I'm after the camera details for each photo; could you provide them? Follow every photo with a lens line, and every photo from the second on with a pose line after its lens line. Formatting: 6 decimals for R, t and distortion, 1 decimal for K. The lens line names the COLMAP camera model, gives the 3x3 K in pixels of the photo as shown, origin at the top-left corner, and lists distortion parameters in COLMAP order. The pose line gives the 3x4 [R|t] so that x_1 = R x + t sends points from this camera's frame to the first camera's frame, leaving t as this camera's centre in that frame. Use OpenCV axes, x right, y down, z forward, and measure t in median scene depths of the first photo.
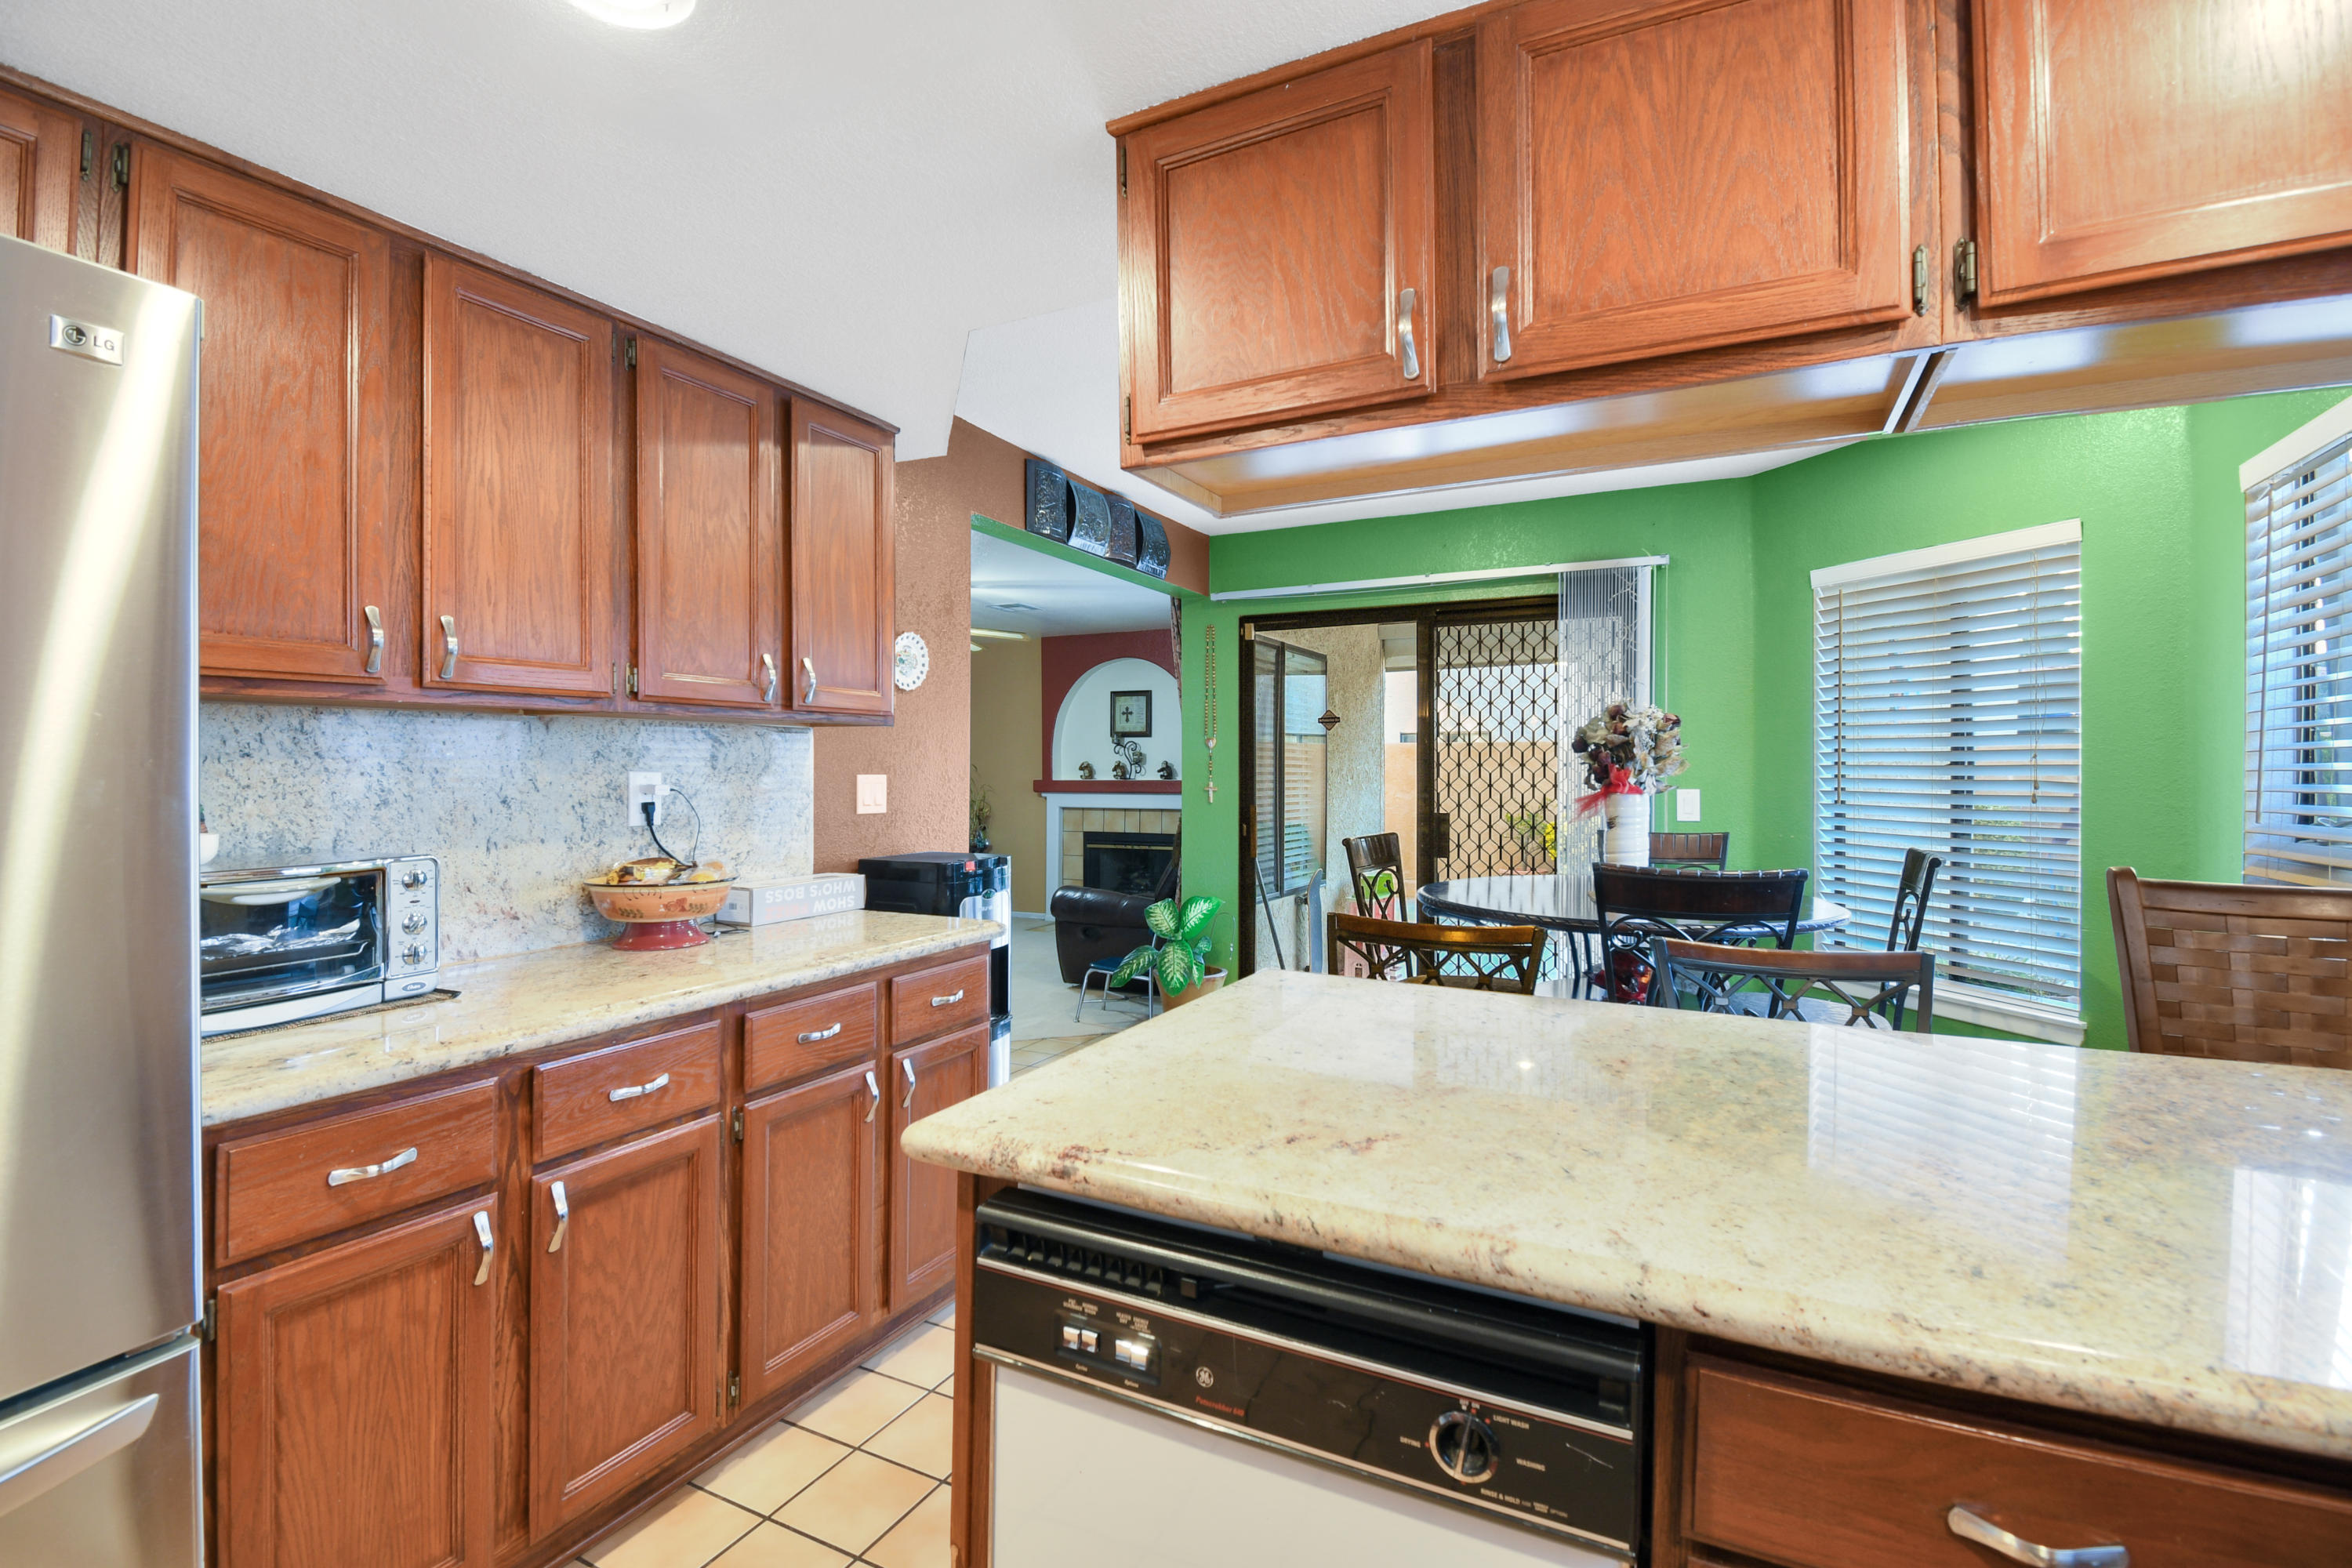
lens RADIAL K [[1063.9, 0, 1185.7], [0, 1063.9, 781.3], [0, 0, 1]] dist [0.003572, -0.000529]
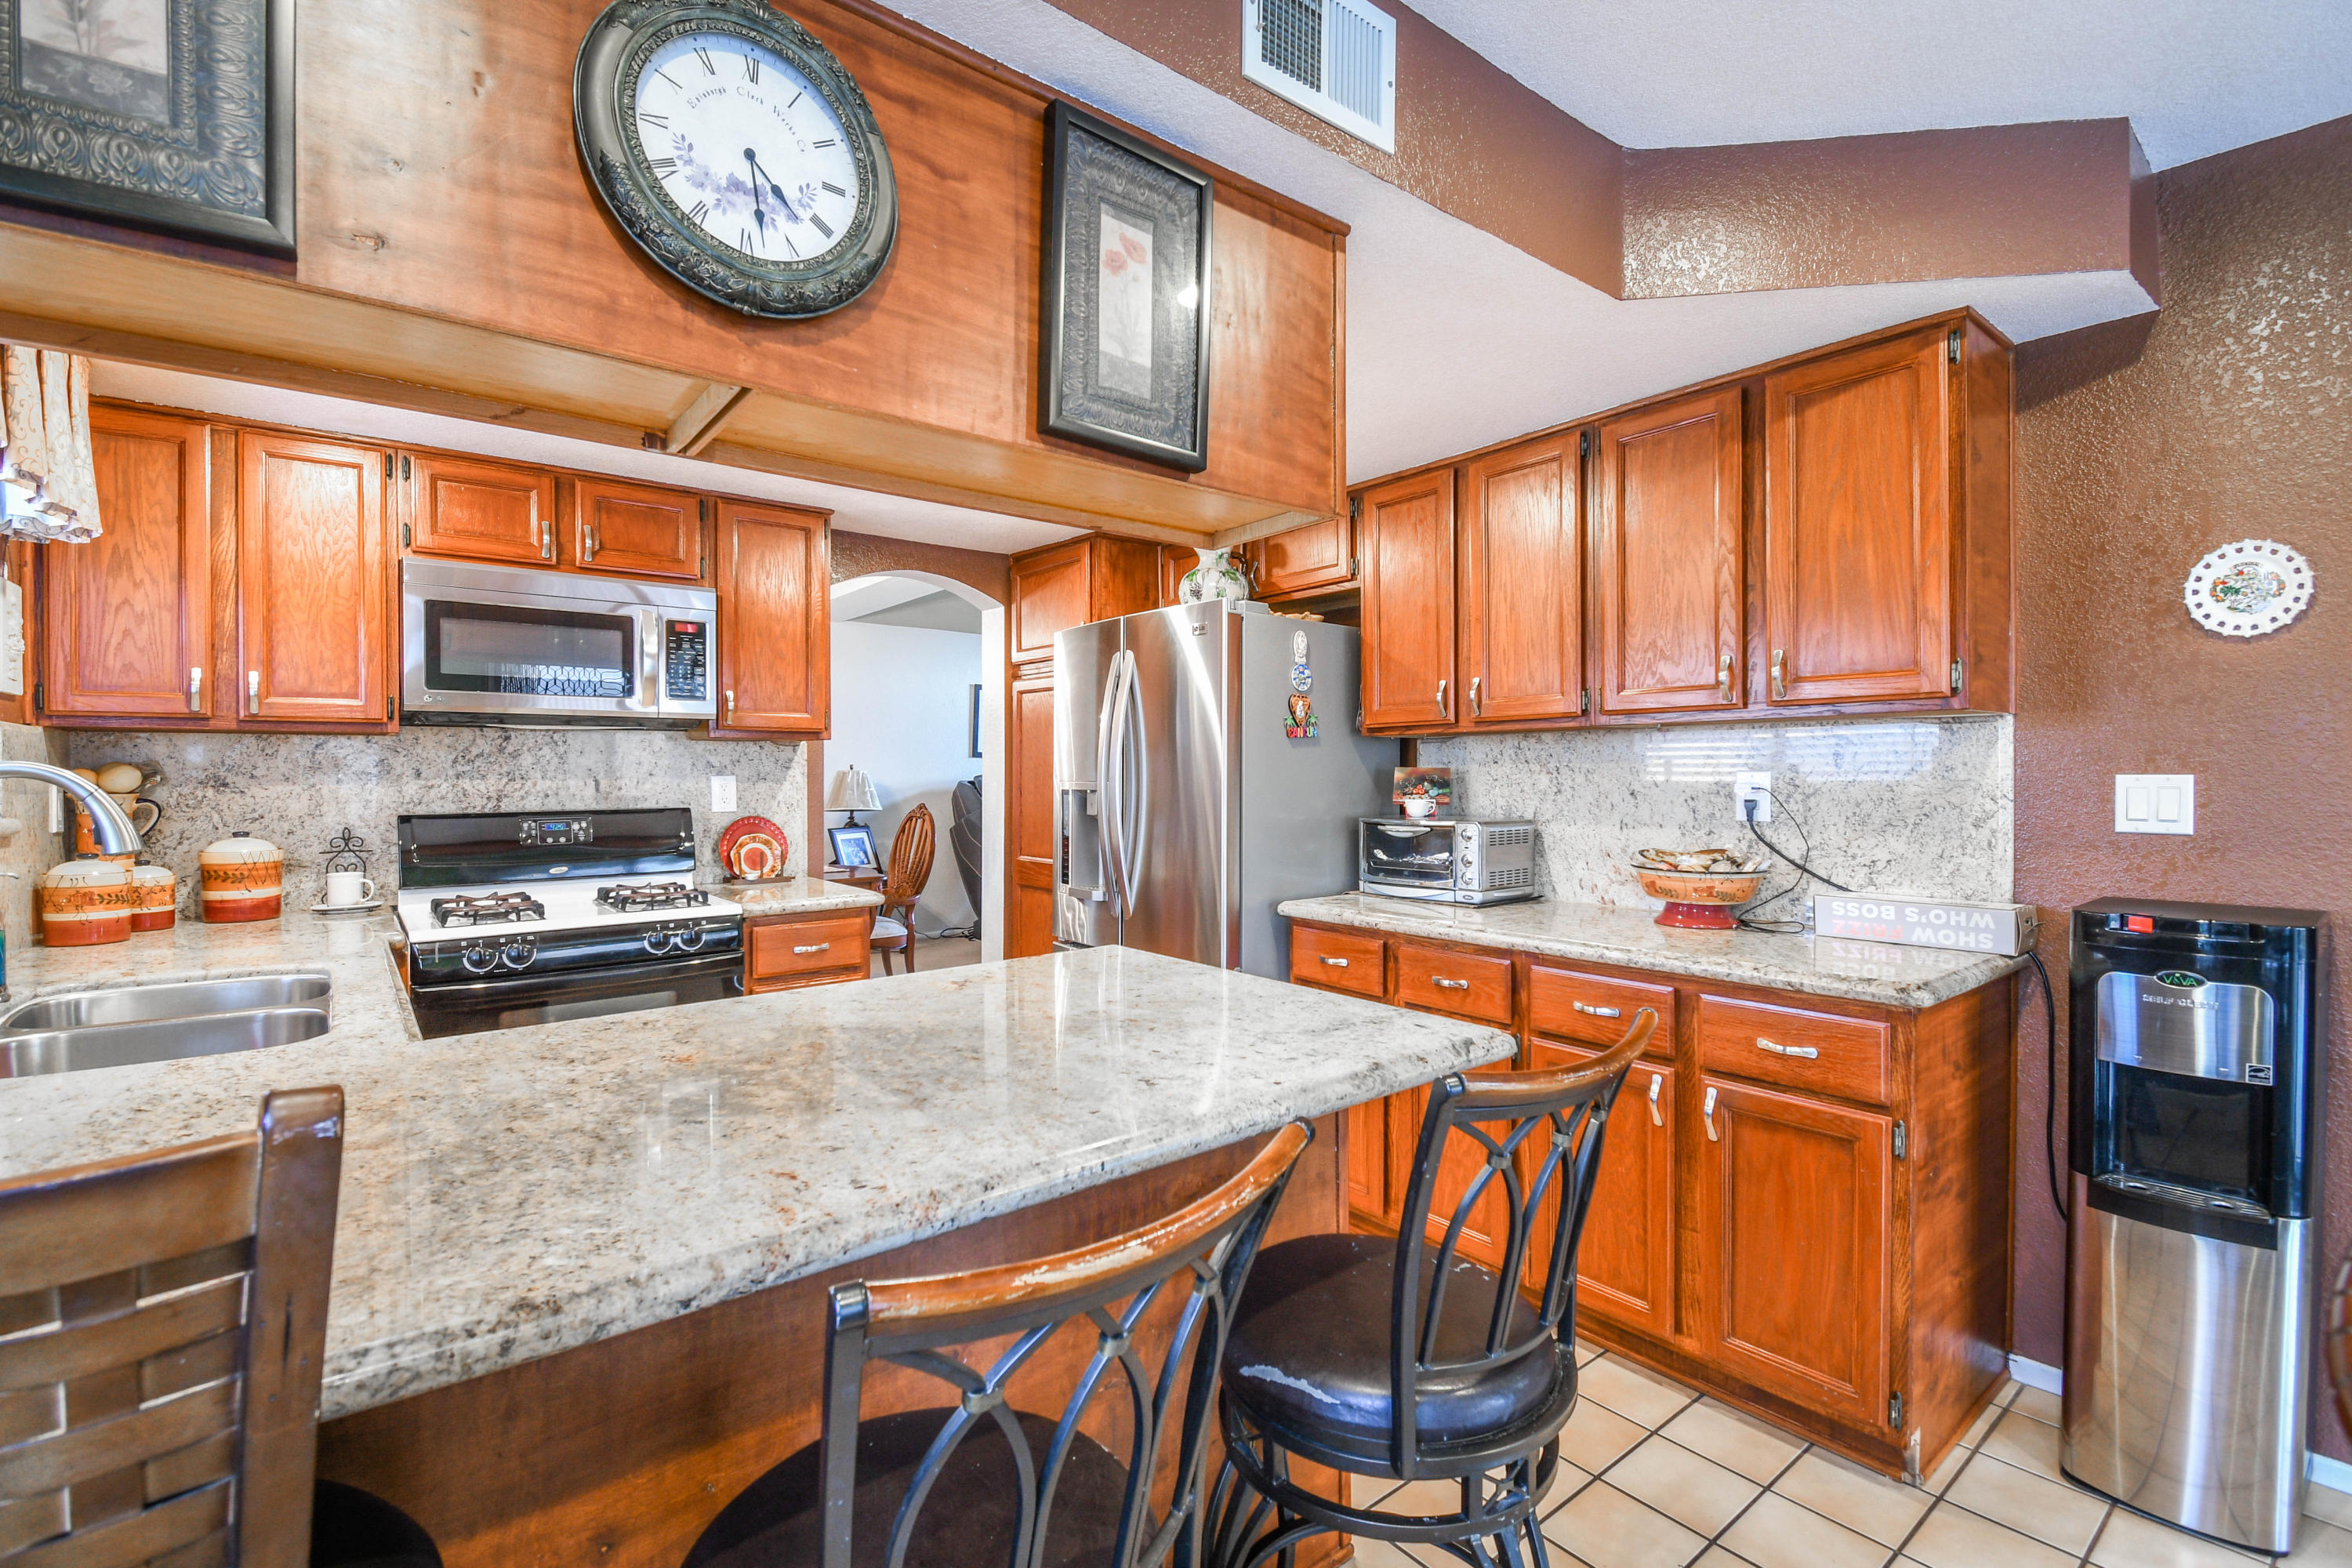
lens RADIAL K [[1062.9, 0, 1185.9], [0, 1062.9, 774.0], [0, 0, 1]] dist [0.023644, -0.014031]
pose [[-0.415744, -0.001075, -0.909481, 0.803450], [-0.009402, 0.999951, 0.003116, -0.004768], [0.909433, 0.009846, -0.415733, 1.032538]]
